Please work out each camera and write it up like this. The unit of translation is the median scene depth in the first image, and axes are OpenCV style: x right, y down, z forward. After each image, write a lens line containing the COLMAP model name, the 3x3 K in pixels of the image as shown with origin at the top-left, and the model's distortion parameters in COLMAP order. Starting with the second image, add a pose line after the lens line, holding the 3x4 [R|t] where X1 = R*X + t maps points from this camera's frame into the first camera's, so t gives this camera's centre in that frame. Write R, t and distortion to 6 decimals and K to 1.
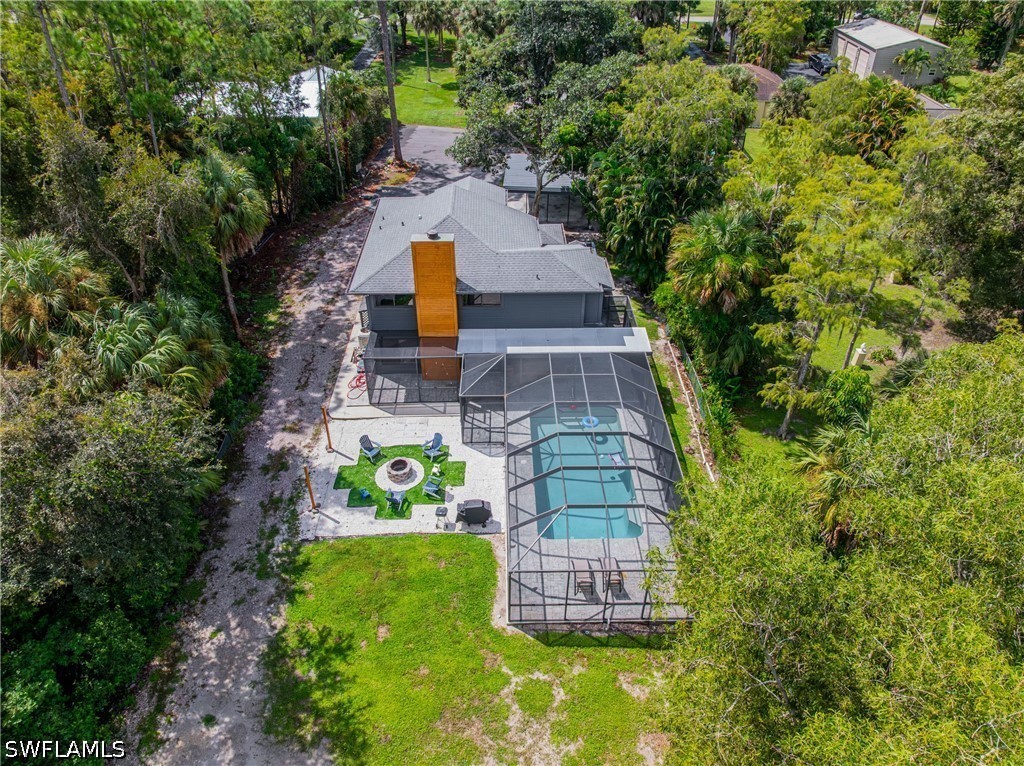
lens RADIAL K [[723.2, 0, 515.4], [0, 723.2, 382.4], [0, 0, 1]] dist [-0.040600, -0.000764]
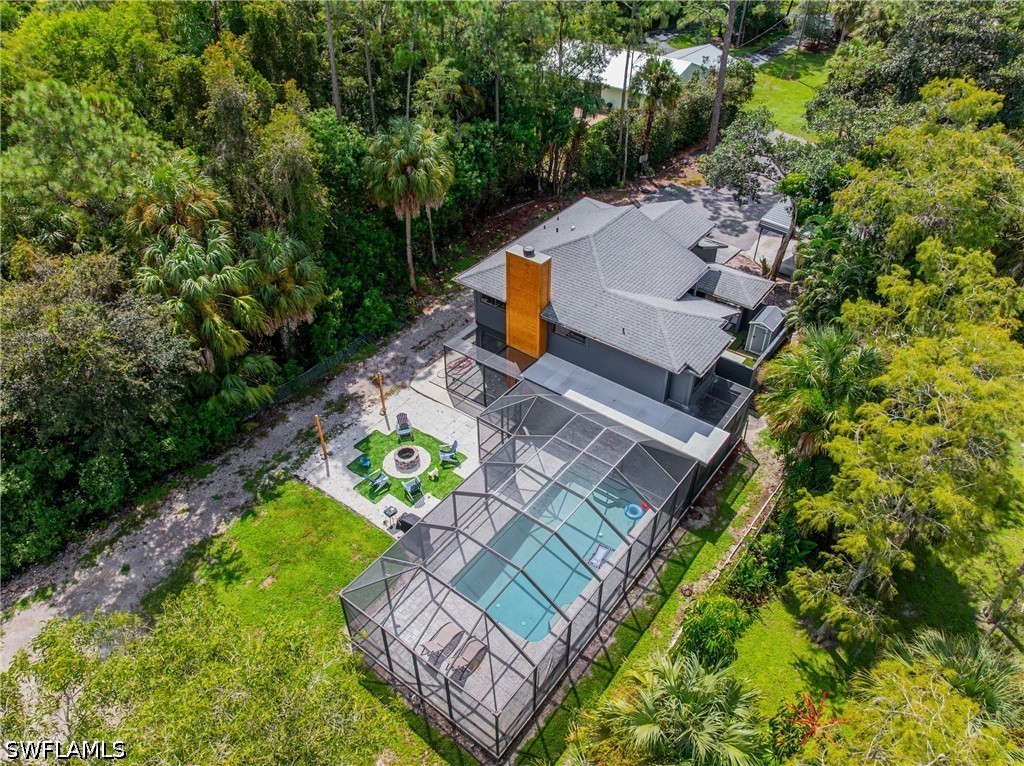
lens RADIAL K [[723.2, 0, 512.3], [0, 723.2, 380.5], [0, 0, 1]] dist [-0.040600, -0.000764]
pose [[0.780863, 0.387559, -0.489950, 0.410465], [-0.364060, 0.919663, 0.147245, -0.182643], [0.507654, 0.063393, 0.859226, 0.177992]]
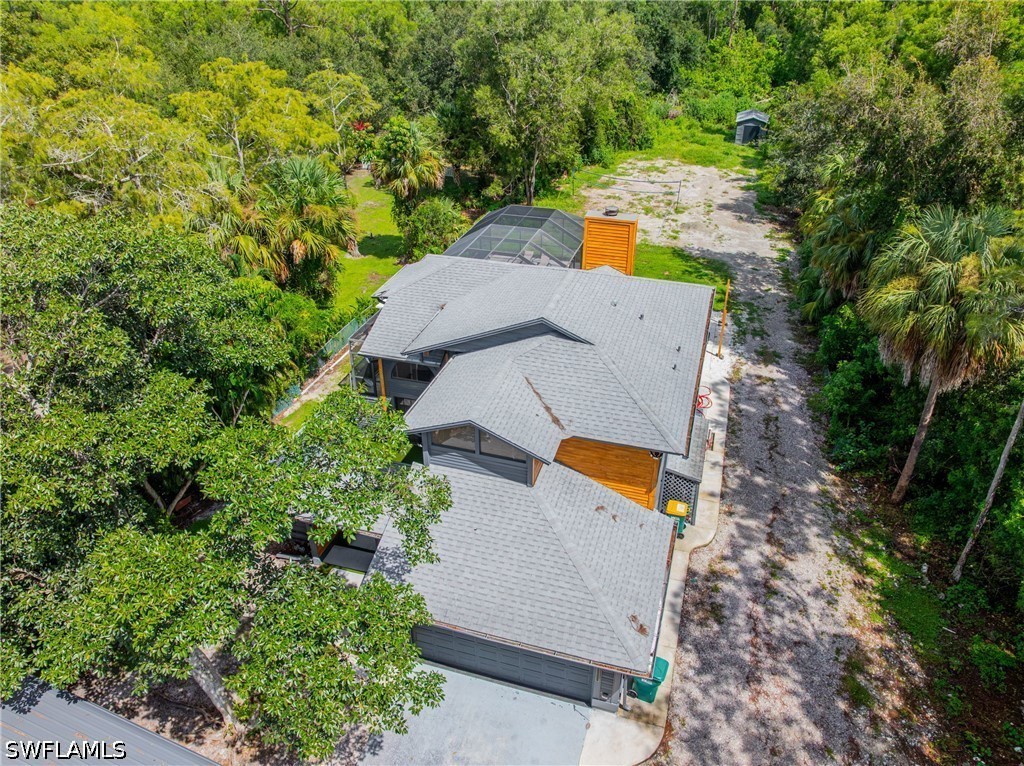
lens RADIAL K [[723.2, 0, 508.0], [0, 723.2, 380.8], [0, 0, 1]] dist [-0.040600, -0.000764]
pose [[-0.947734, -0.164149, 0.273598, -0.267579], [0.184312, 0.418299, 0.889413, -0.904534], [-0.260443, 0.893354, -0.366181, 1.536795]]
